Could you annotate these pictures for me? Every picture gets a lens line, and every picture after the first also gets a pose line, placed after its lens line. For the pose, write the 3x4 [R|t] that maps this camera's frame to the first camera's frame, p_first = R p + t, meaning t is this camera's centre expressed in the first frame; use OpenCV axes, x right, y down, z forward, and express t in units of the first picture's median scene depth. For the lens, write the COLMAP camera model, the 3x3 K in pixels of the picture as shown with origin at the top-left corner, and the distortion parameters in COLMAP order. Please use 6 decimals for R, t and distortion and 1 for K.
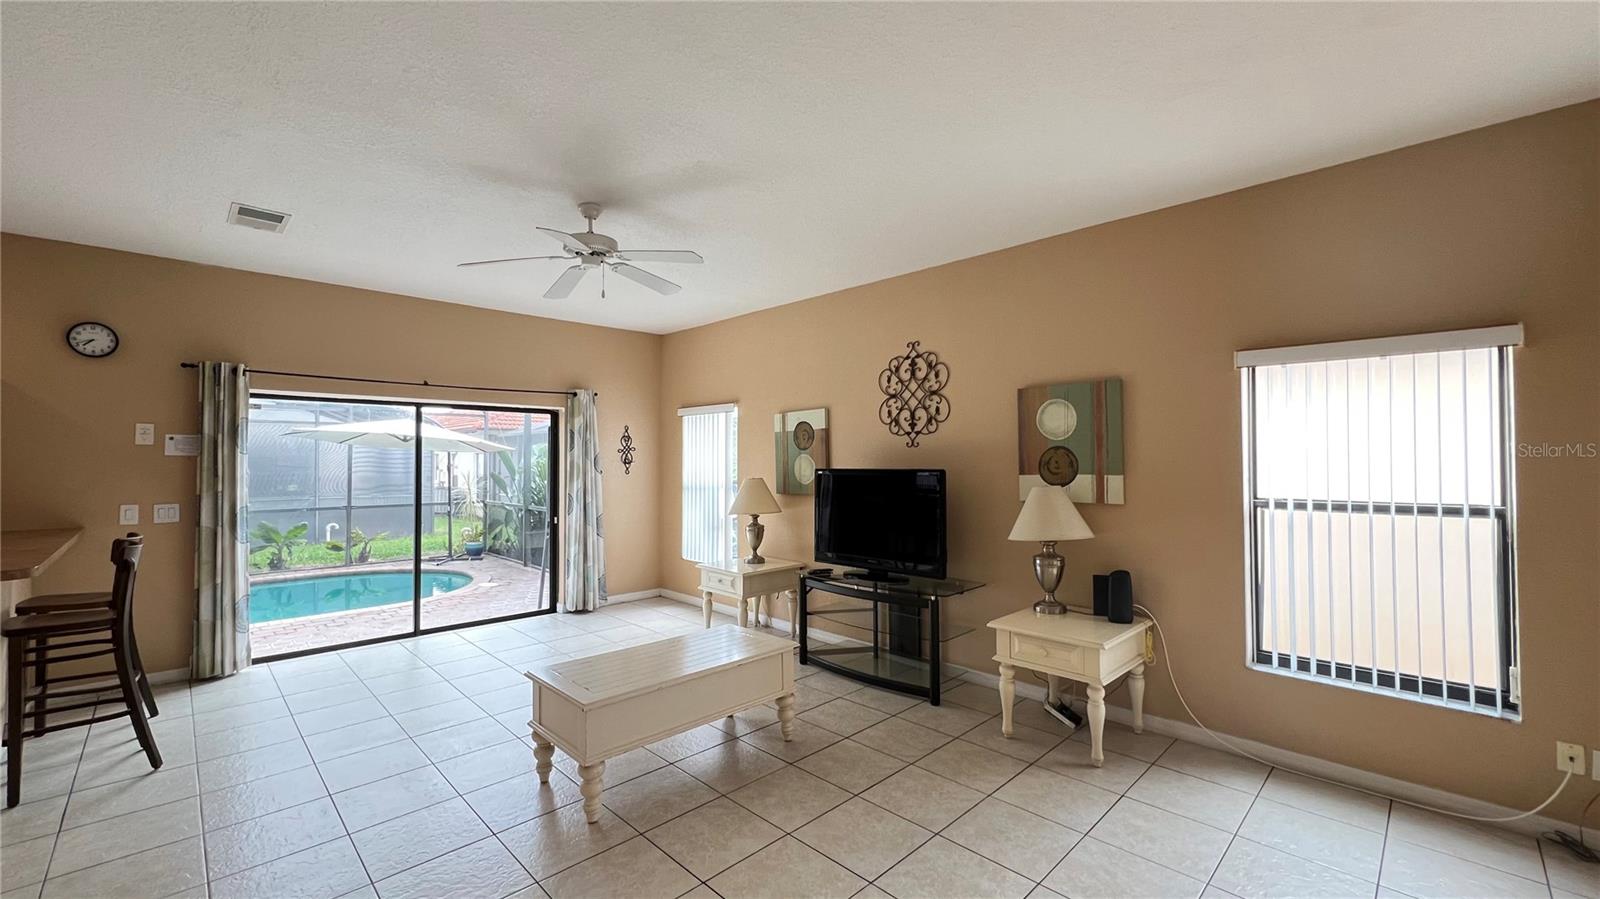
lens RADIAL K [[641.1, 0, 800.6], [0, 641.1, 451.8], [0, 0, 1]] dist [0.003783, 0.000003]
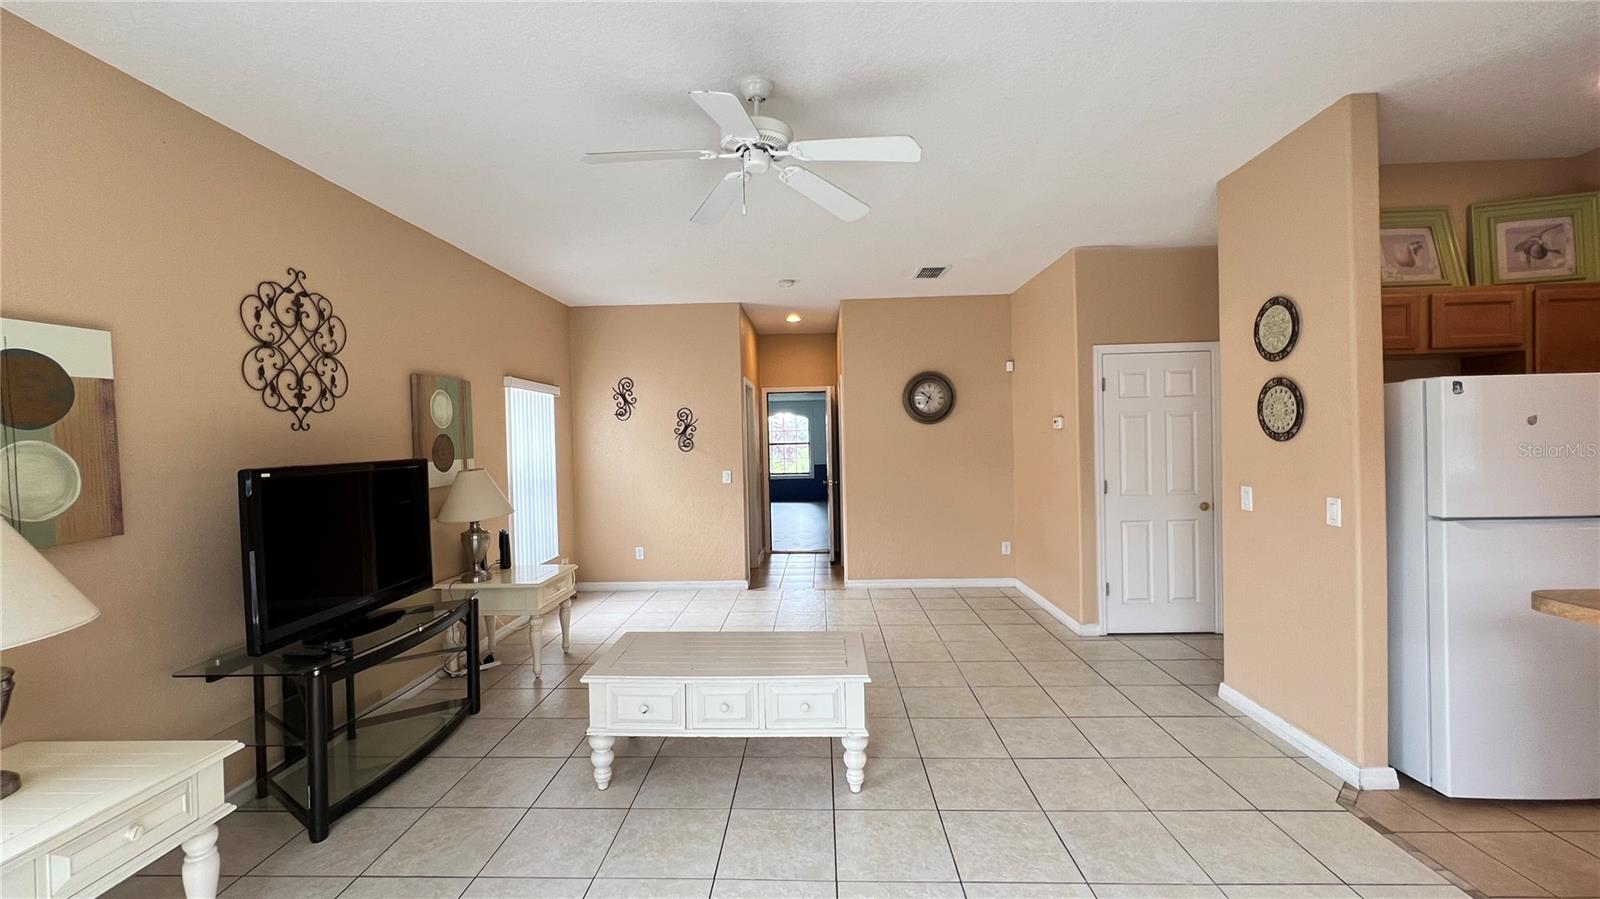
lens RADIAL K [[641.1, 0, 800.0], [0, 641.1, 447.1], [0, 0, 1]] dist [0.003783, 0.000003]
pose [[-0.679923, 0.000391, 0.733283, -0.660323], [0.004245, 0.999985, 0.003403, 0.009600], [-0.733271, 0.005426, -0.679915, 1.081231]]
